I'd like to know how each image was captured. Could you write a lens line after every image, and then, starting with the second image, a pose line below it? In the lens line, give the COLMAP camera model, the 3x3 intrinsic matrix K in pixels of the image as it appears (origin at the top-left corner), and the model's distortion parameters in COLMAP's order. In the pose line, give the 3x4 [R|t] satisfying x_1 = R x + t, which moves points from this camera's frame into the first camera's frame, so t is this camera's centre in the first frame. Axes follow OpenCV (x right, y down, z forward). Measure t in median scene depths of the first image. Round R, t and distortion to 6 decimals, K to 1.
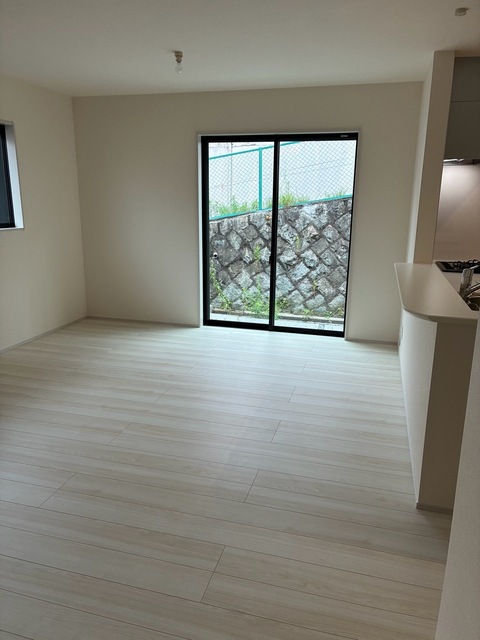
lens RADIAL K [[488.9, 0, 239.6], [0, 488.9, 316.4], [0, 0, 1]] dist [0.034187, -0.005169]
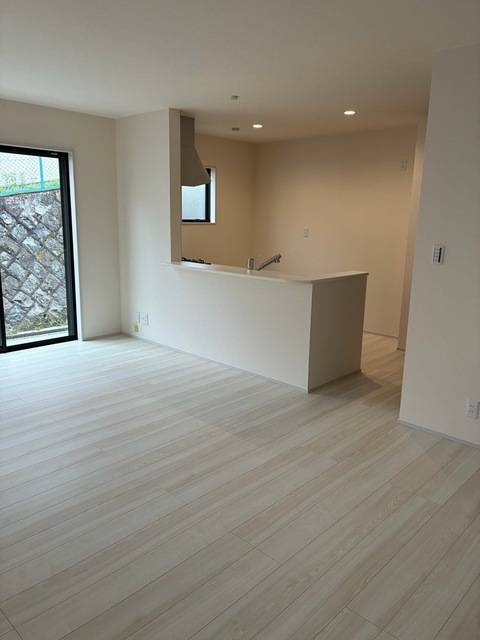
lens RADIAL K [[488.9, 0, 238.3], [0, 488.9, 321.9], [0, 0, 1]] dist [0.034187, -0.005169]
pose [[0.477641, -0.195568, 0.856512, -0.751432], [0.202580, 0.973155, 0.109231, -0.058922], [-0.854881, 0.121339, 0.504436, 0.199014]]
